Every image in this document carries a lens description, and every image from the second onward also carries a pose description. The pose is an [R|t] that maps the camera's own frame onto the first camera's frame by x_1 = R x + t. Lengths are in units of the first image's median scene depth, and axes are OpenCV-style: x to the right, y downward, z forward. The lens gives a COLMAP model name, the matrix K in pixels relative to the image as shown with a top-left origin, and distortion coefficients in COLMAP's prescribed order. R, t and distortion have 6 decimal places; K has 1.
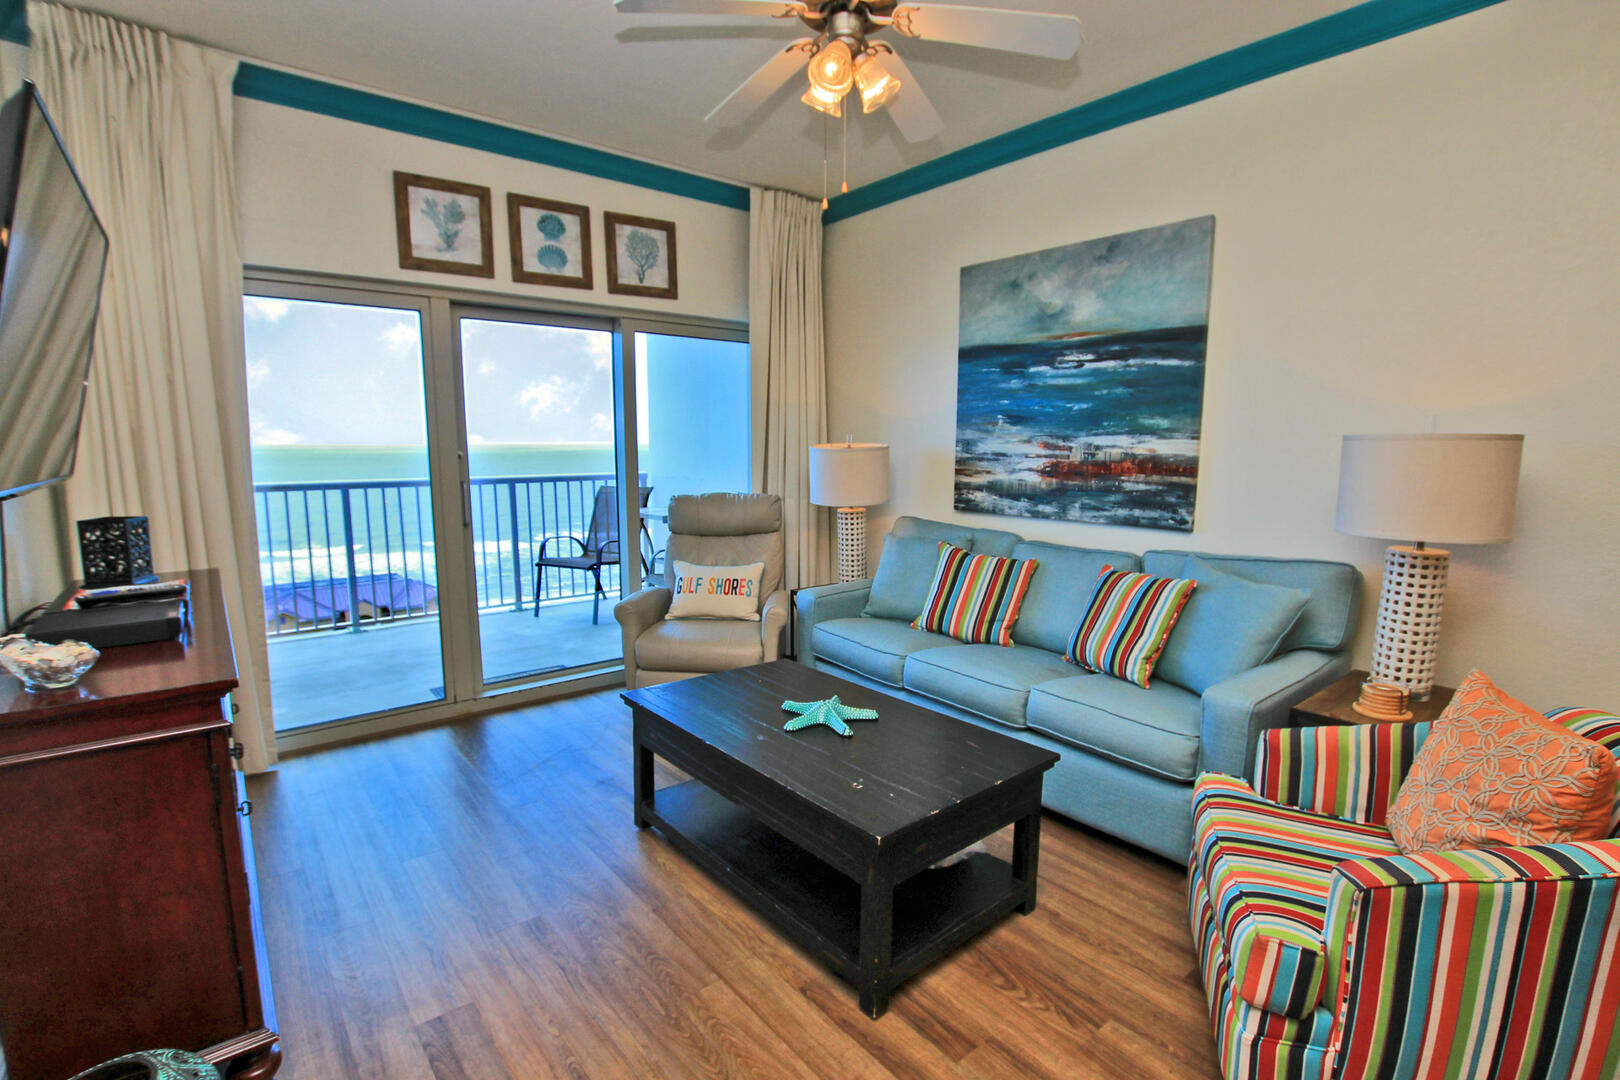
lens RADIAL K [[744.1, 0, 810.0], [0, 744.1, 540.0], [0, 0, 1]] dist [-0.032393, 0.000298]
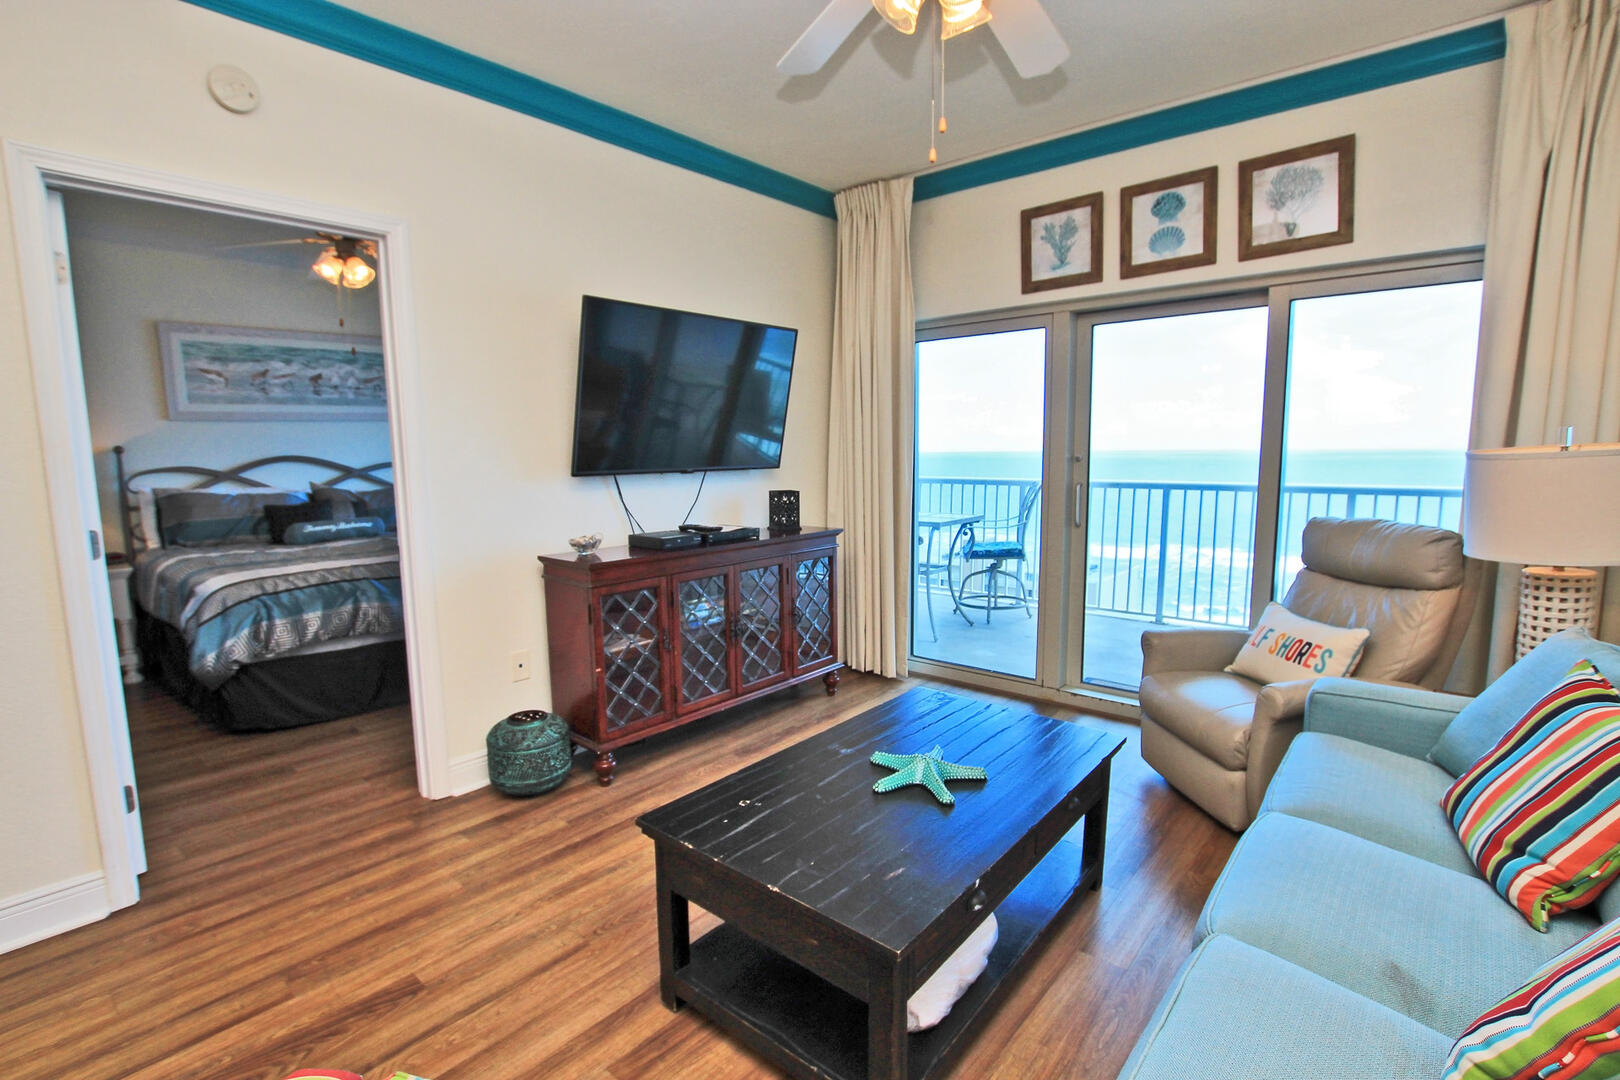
lens RADIAL K [[744.1, 0, 810.0], [0, 744.1, 540.0], [0, 0, 1]] dist [-0.032393, 0.000298]
pose [[0.177261, 0.113084, -0.977645, 0.503064], [-0.115895, 0.988863, 0.093368, -0.054598], [0.977316, 0.096754, 0.188393, 0.446611]]
